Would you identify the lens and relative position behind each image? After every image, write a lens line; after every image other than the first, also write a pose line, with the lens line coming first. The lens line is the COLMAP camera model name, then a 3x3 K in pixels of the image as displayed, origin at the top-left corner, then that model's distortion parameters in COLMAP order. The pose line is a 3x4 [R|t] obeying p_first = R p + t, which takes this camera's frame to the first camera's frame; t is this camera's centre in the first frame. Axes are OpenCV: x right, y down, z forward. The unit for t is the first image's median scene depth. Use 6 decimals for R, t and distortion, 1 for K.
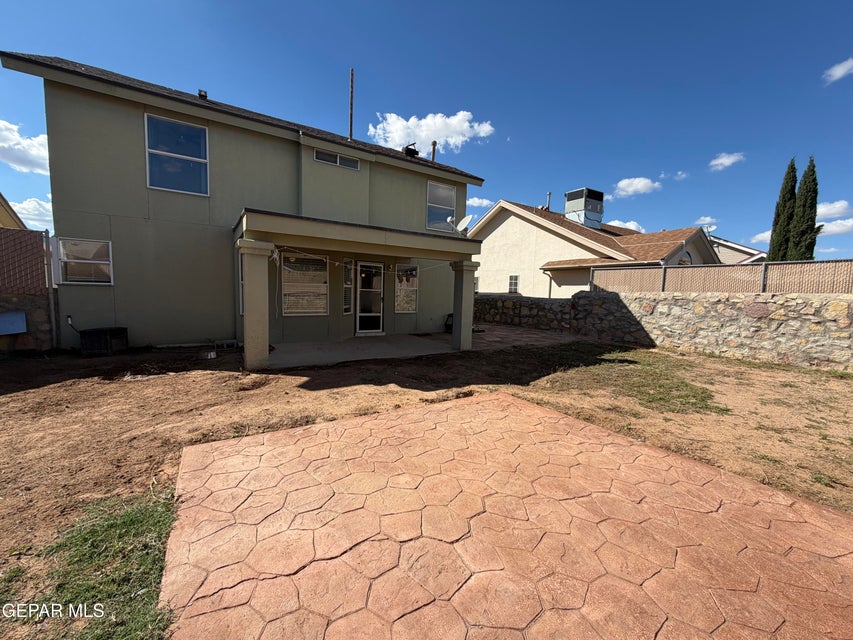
lens RADIAL K [[340.4, 0, 427.4], [0, 340.4, 321.3], [0, 0, 1]] dist [0.000996, 0.000327]
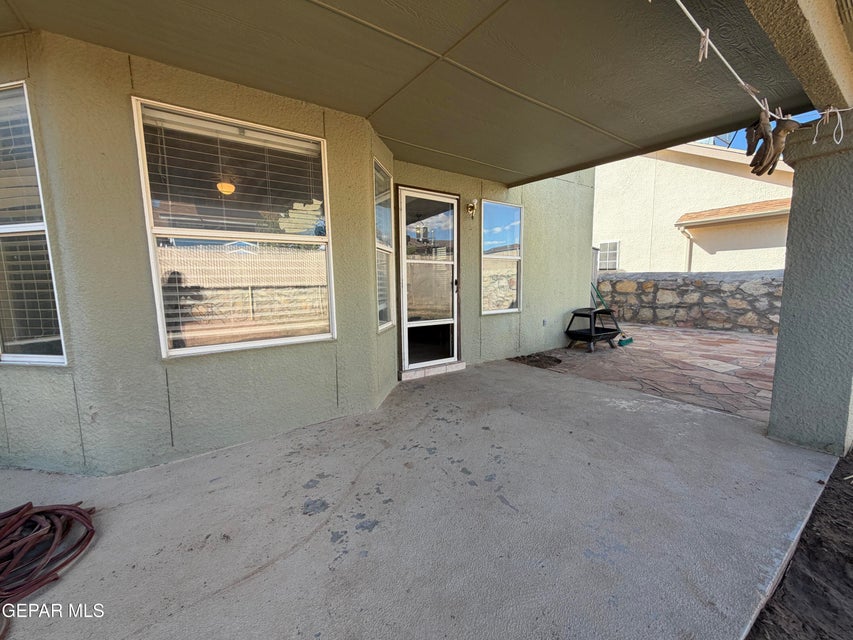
lens RADIAL K [[340.4, 0, 425.1], [0, 340.4, 322.2], [0, 0, 1]] dist [0.000996, 0.000327]
pose [[0.998317, -0.048567, 0.031698, -0.155427], [0.047637, 0.998431, 0.029447, -0.026989], [-0.033078, -0.027887, 0.999064, 0.488662]]
